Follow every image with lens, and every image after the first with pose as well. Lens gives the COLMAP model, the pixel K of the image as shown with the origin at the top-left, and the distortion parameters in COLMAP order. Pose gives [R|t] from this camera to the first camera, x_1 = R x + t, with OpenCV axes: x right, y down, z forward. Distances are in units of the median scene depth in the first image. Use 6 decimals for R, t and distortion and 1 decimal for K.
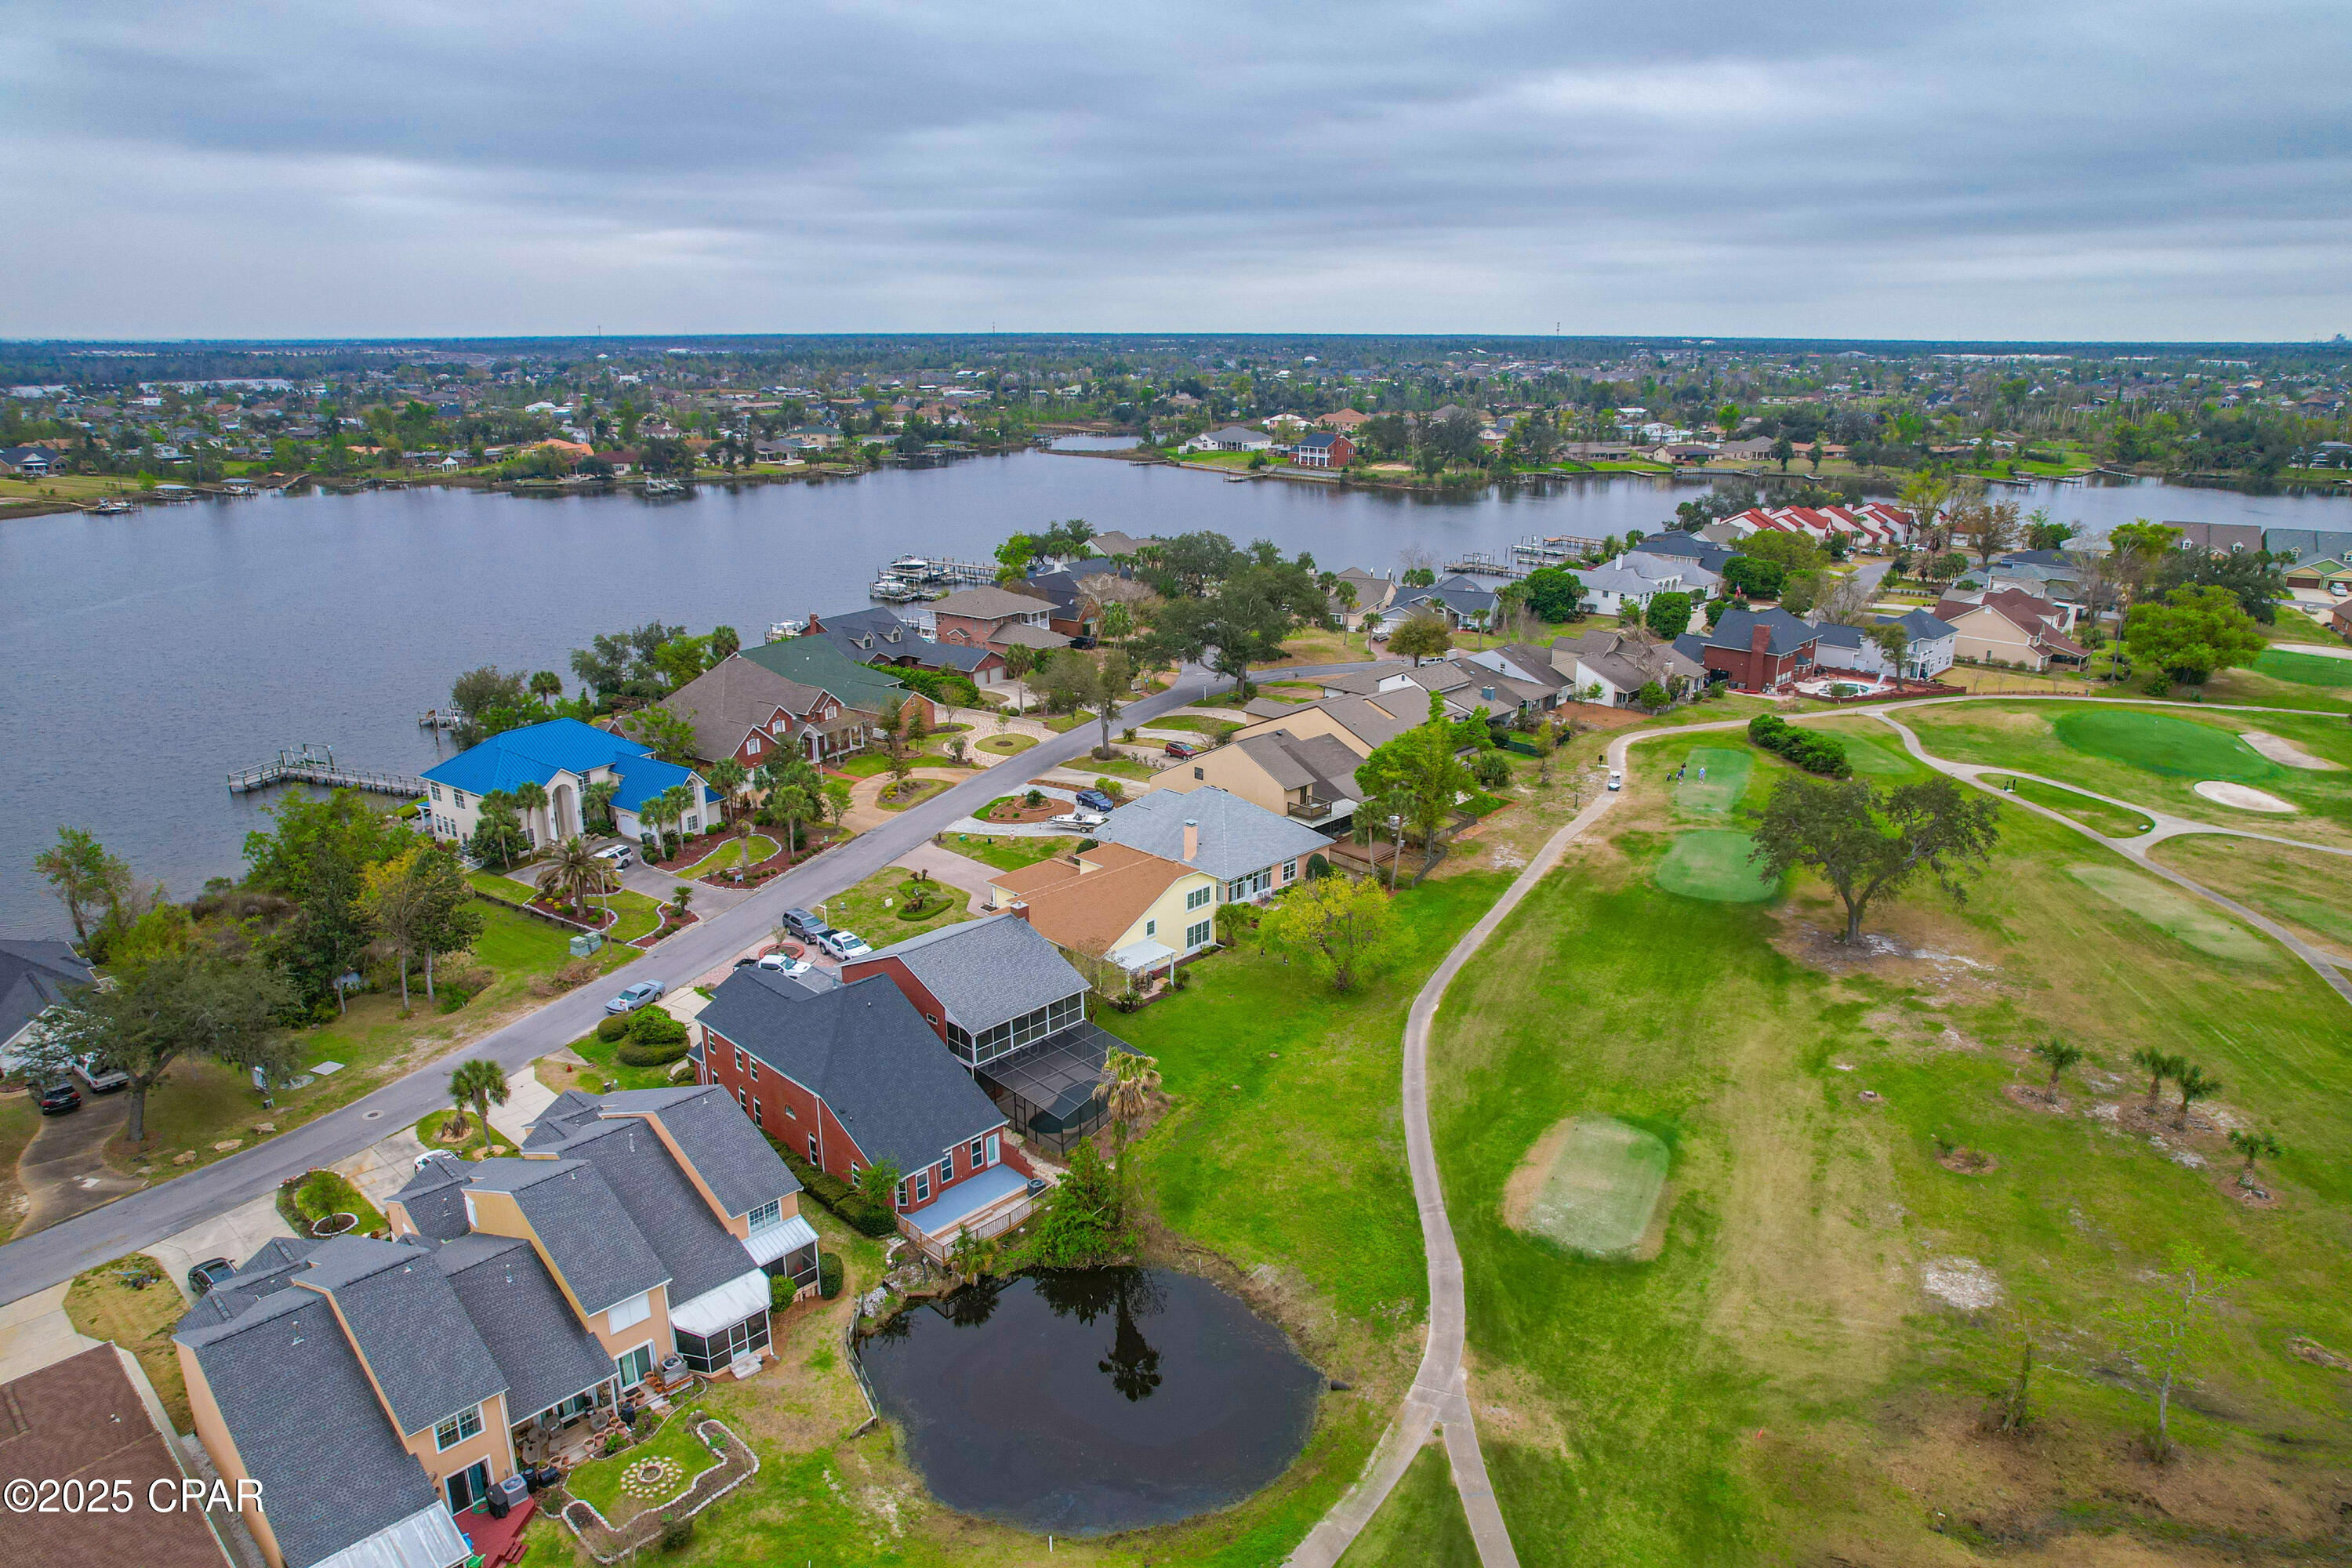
lens RADIAL K [[1503.8, 0, 1184.3], [0, 1503.8, 802.6], [0, 0, 1]] dist [-0.073571, 0.067990]
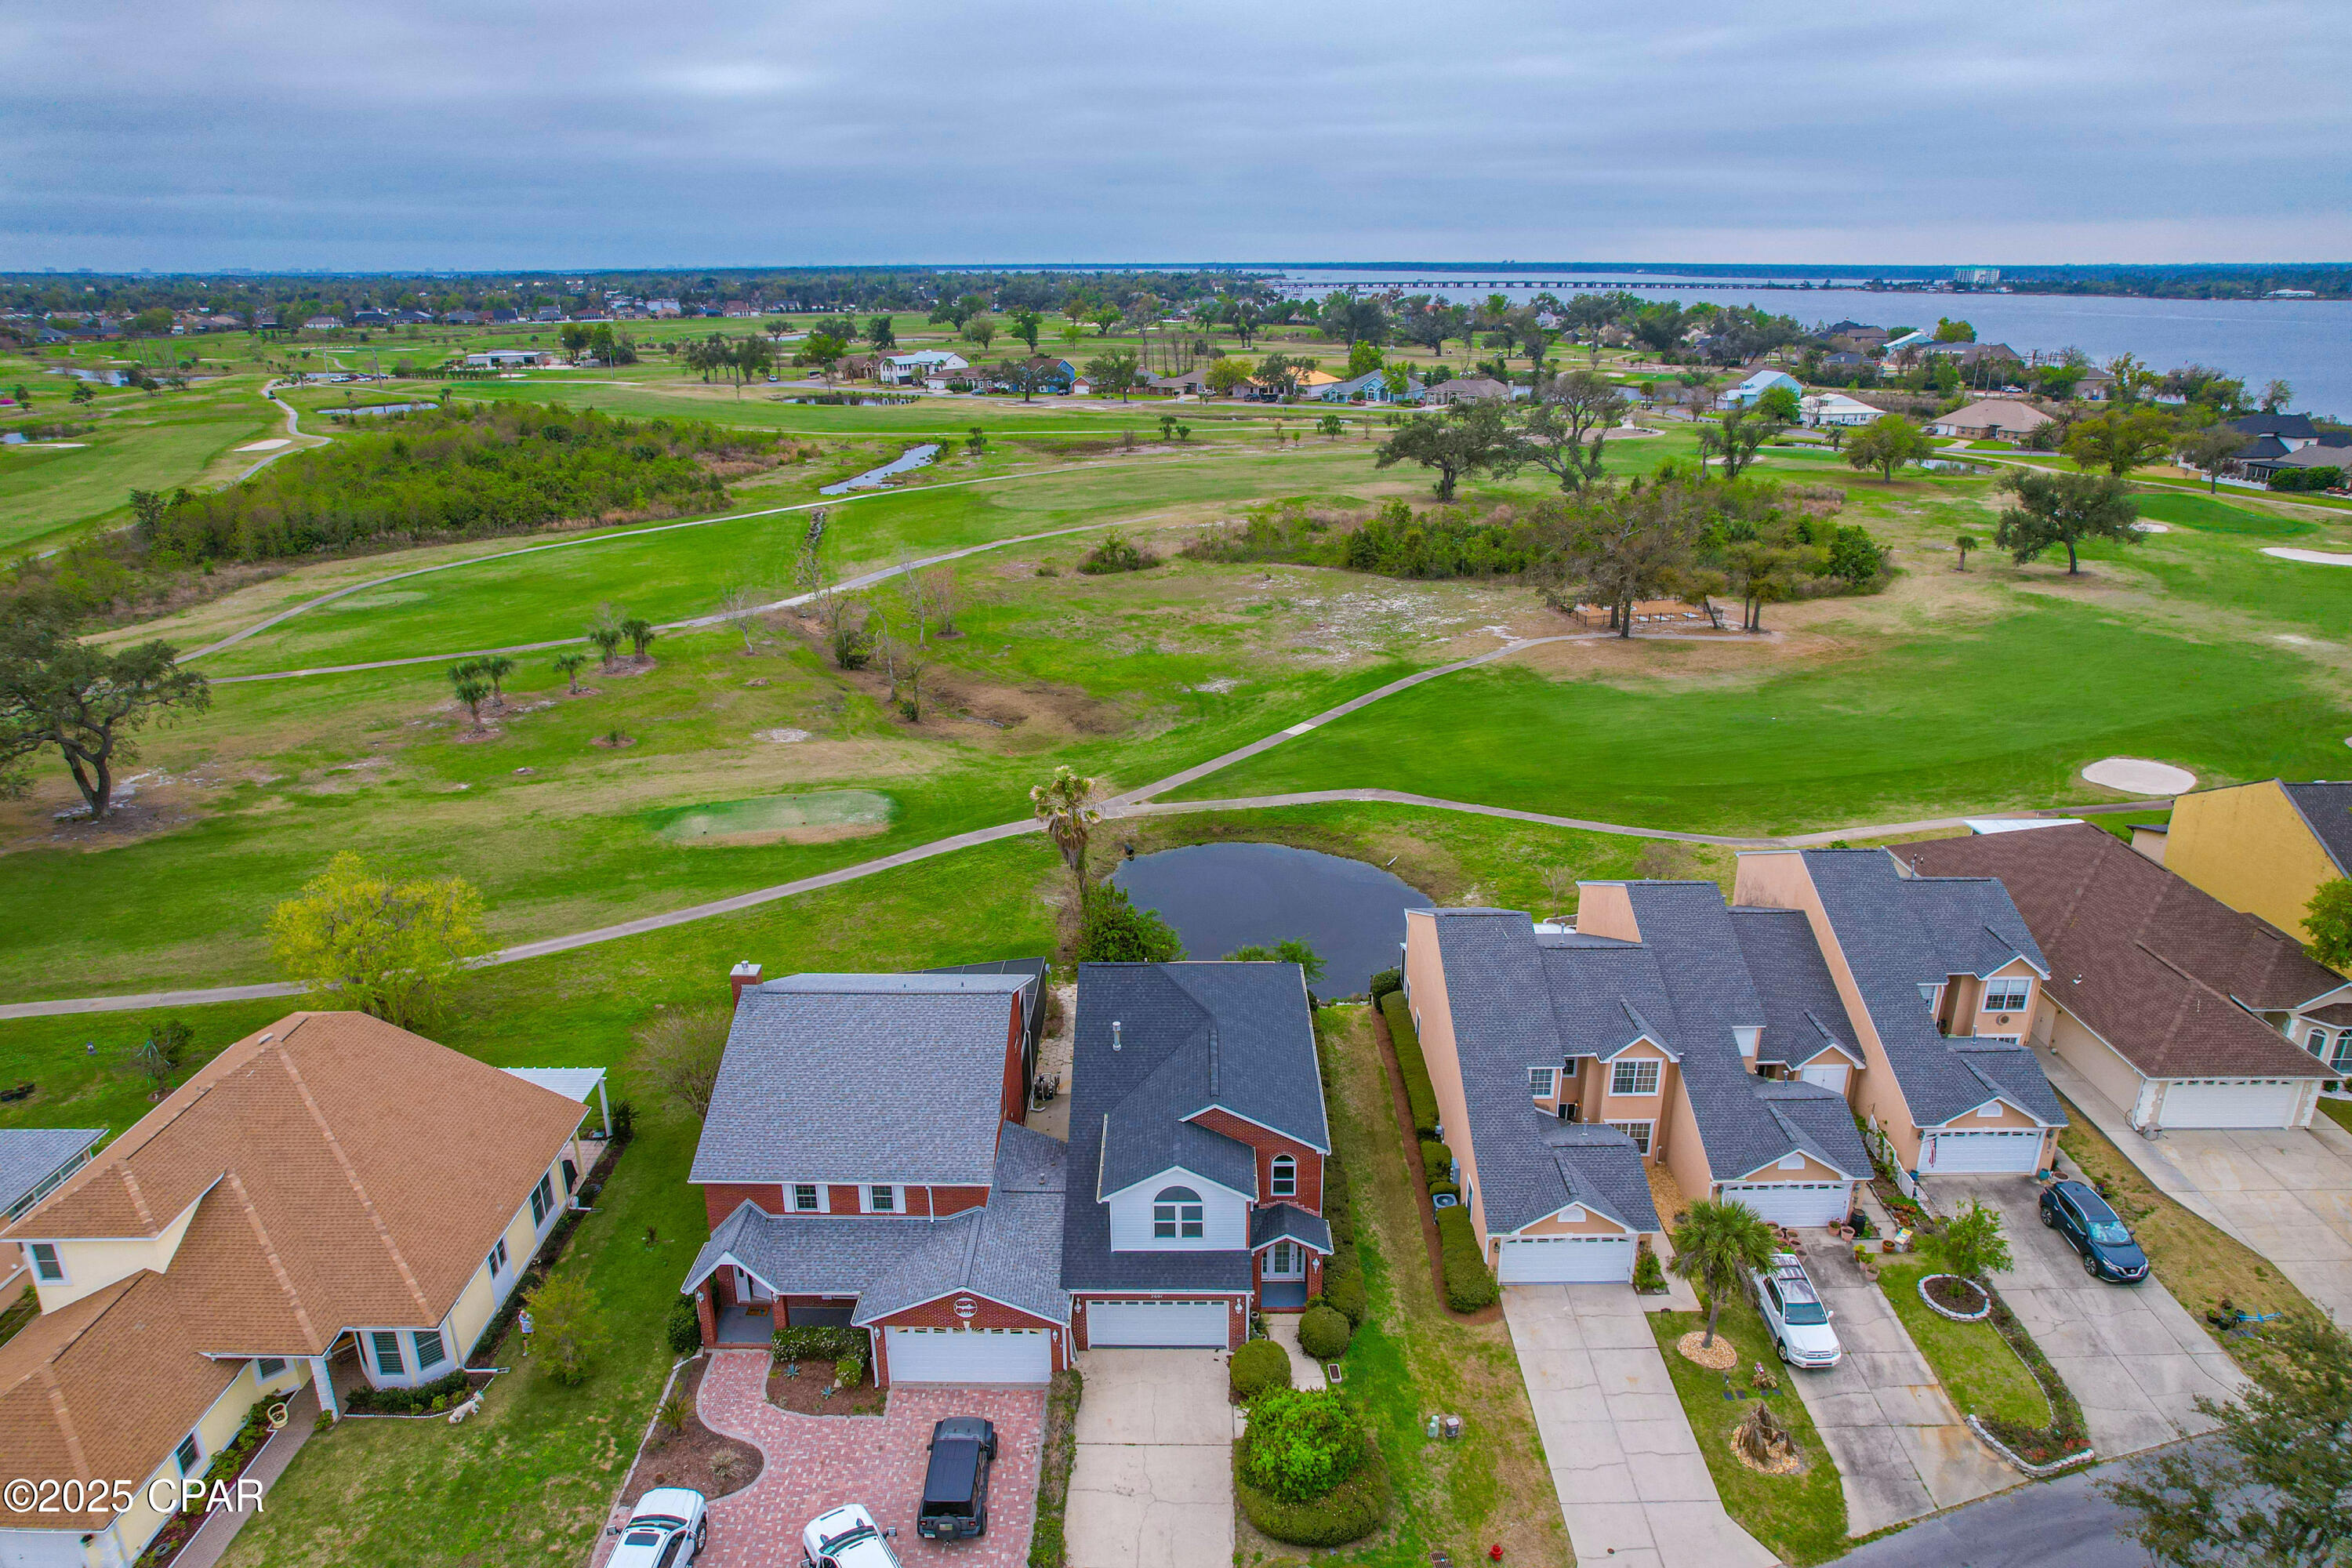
lens RADIAL K [[1503.8, 0, 1184.3], [0, 1503.8, 802.6], [0, 0, 1]] dist [-0.073571, 0.067990]
pose [[-0.696083, -0.243664, 0.675349, -0.435722], [0.221589, 0.821814, 0.524900, -0.175196], [-0.682911, 0.515024, -0.518058, 0.872562]]
